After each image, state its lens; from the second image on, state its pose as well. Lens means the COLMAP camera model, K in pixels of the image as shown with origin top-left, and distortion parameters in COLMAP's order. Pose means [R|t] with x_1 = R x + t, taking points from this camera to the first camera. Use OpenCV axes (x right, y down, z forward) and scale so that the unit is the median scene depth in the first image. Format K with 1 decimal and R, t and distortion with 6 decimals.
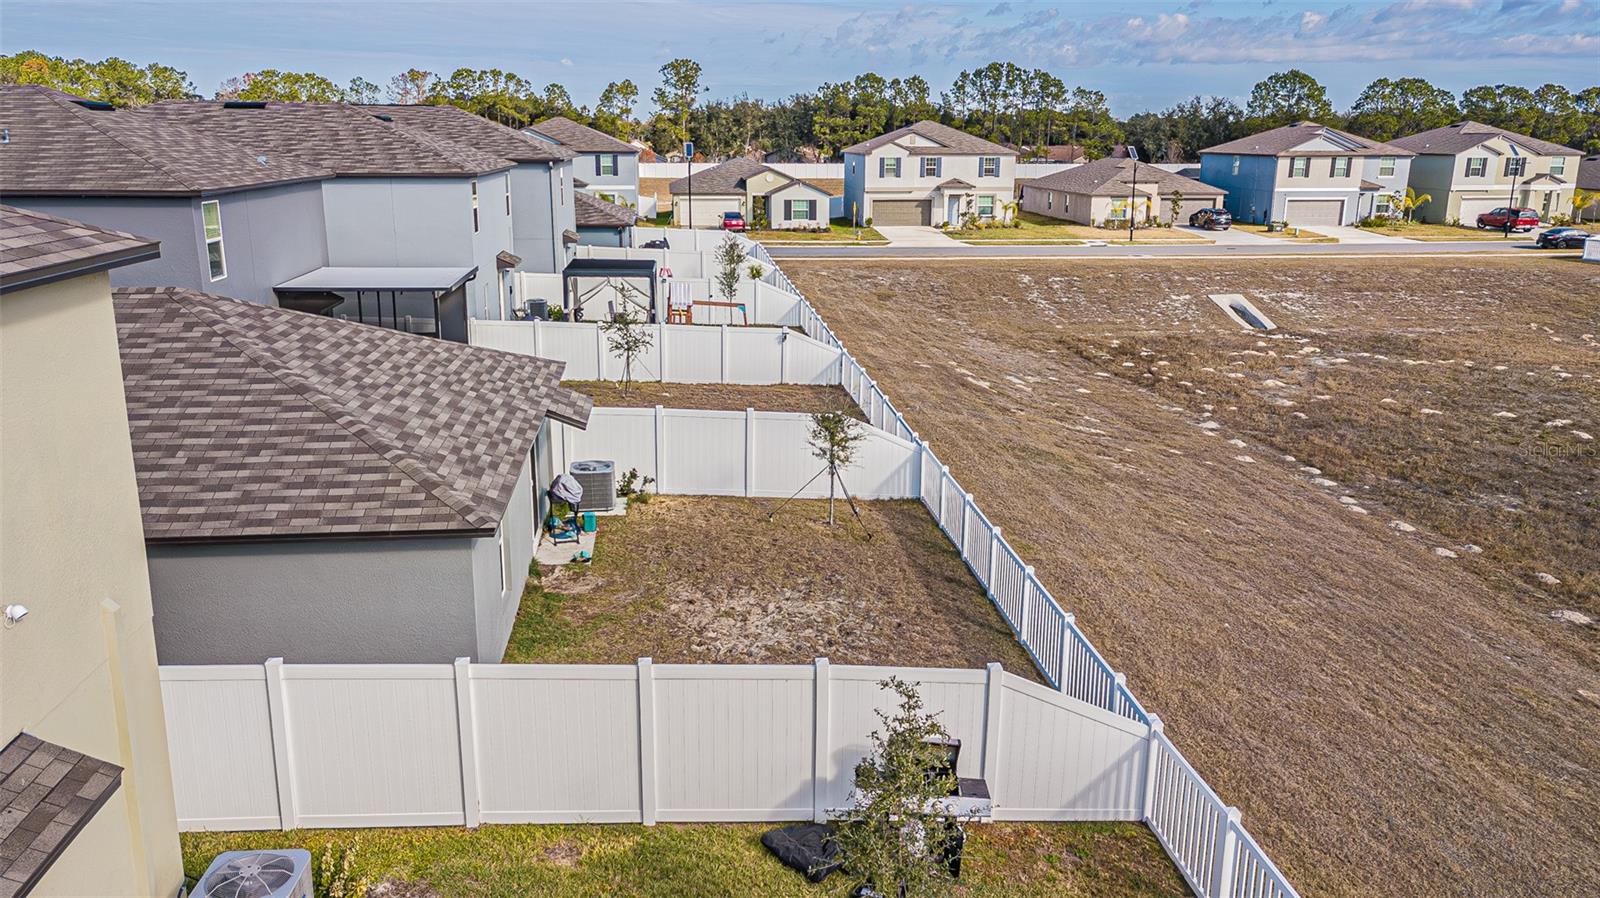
lens RADIAL K [[1217.6, 0, 800.0], [0, 1217.6, 449.0], [0, 0, 1]] dist [0.025765, -0.000690]
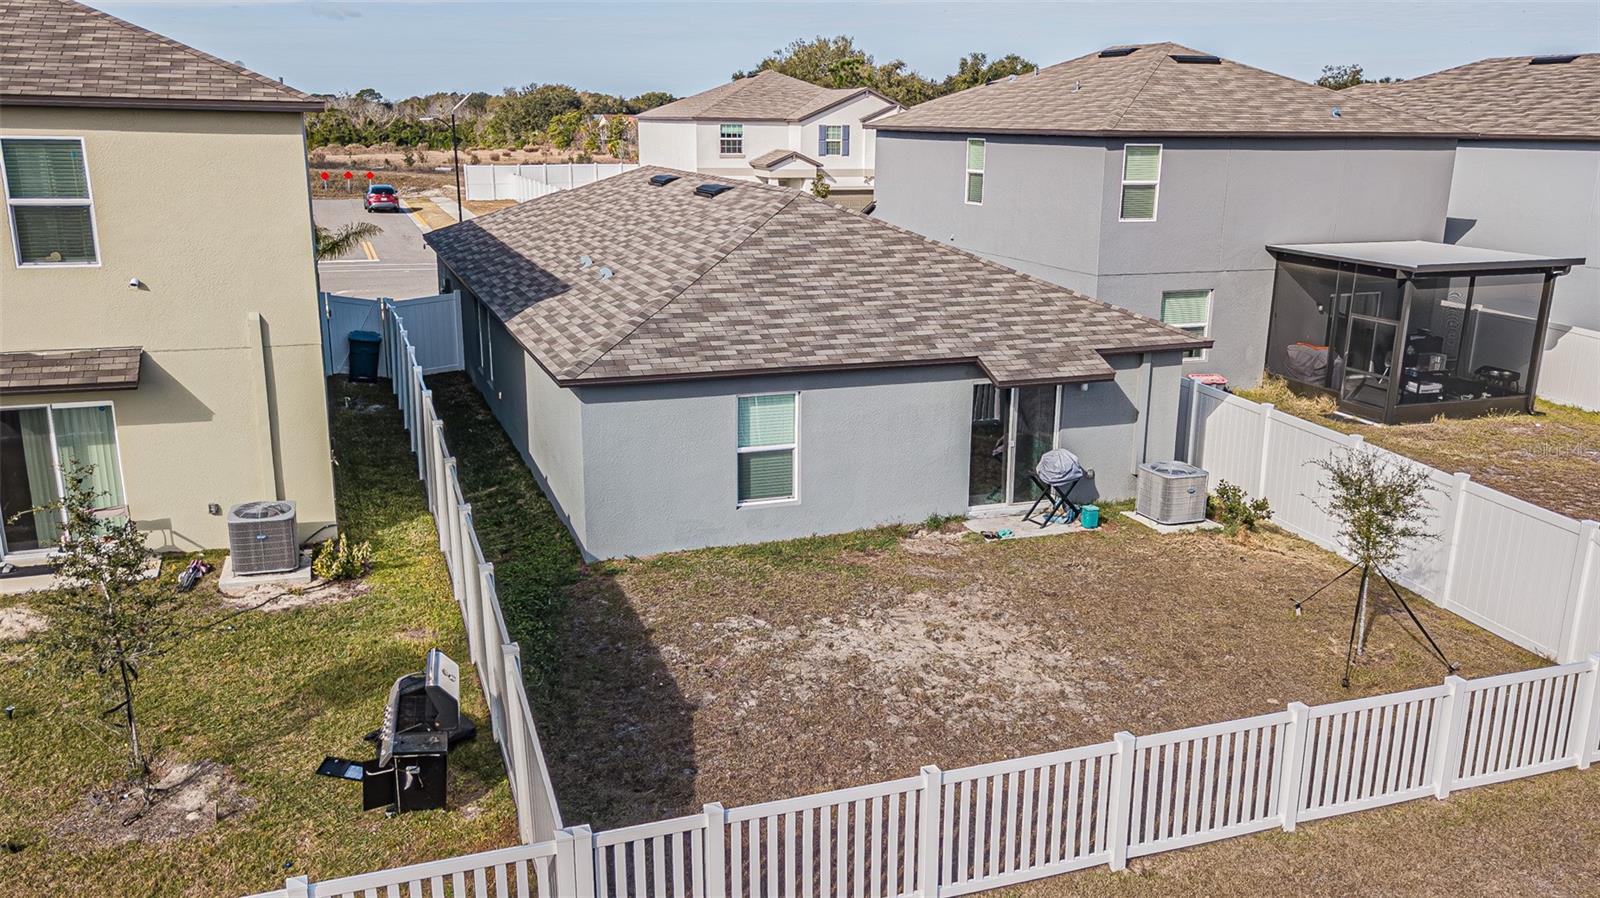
lens RADIAL K [[1248.8, 0, 800.0], [0, 1248.8, 449.0], [0, 0, 1]] dist [0.009570, 0.002188]
pose [[0.245926, 0.247530, -0.937149, 0.629724], [-0.255779, 0.949145, 0.183577, -0.101103], [0.934932, 0.194557, 0.296733, 0.597393]]
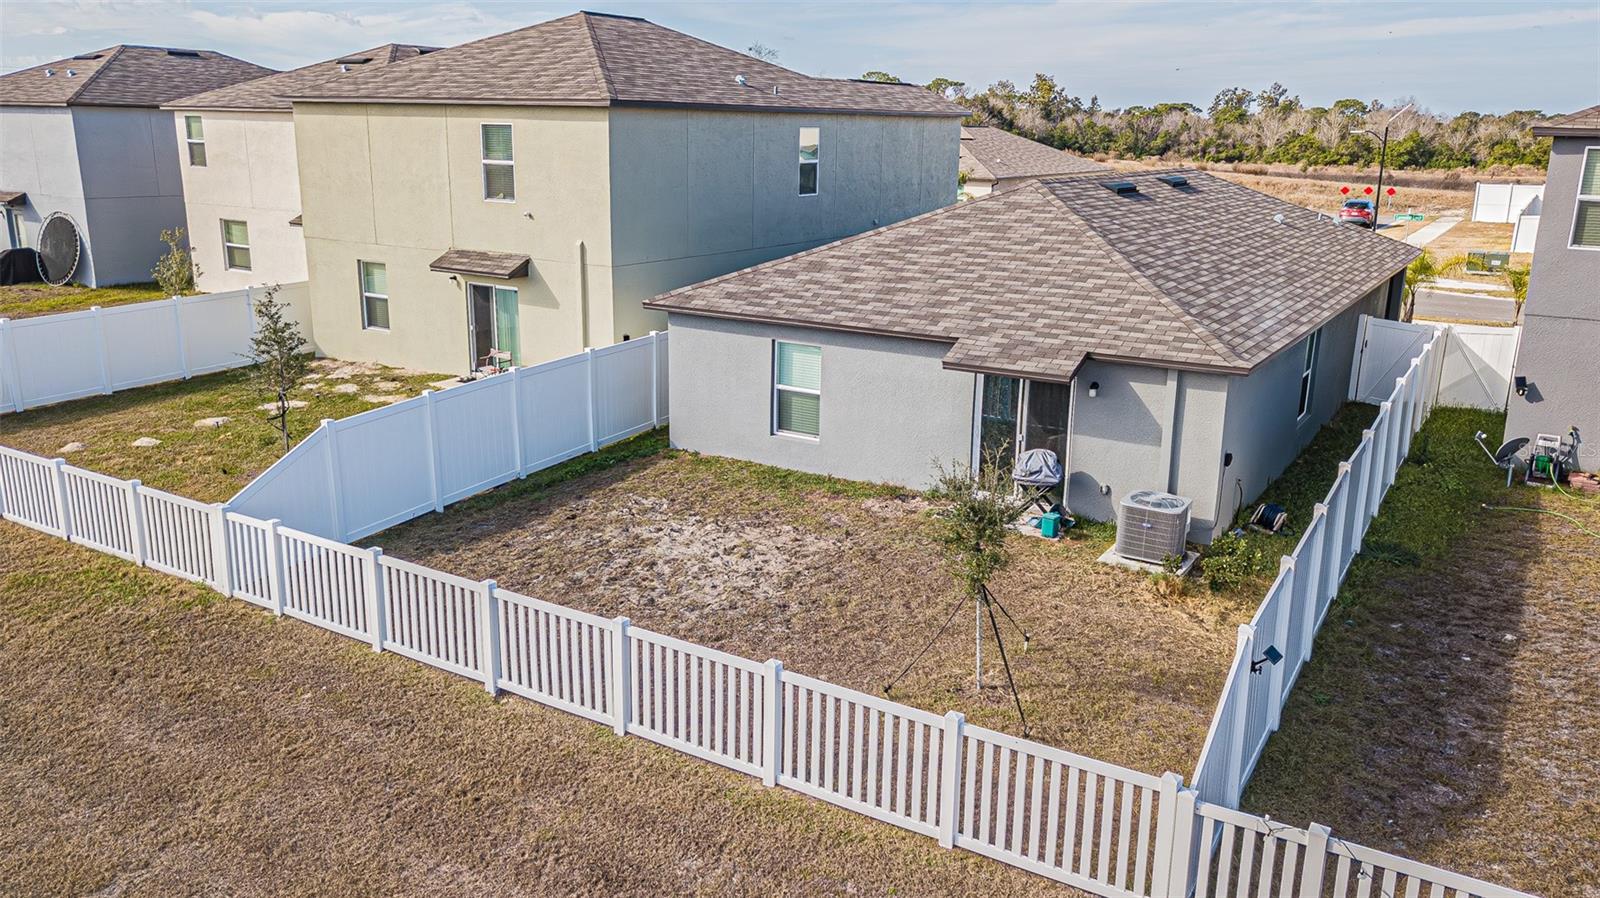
lens RADIAL K [[1217.6, 0, 800.0], [0, 1217.6, 449.0], [0, 0, 1]] dist [0.025765, -0.000690]
pose [[-0.611266, 0.191534, -0.767899, 0.578252], [-0.216094, 0.893012, 0.394756, -0.288852], [0.761352, 0.407239, -0.504479, 1.372325]]
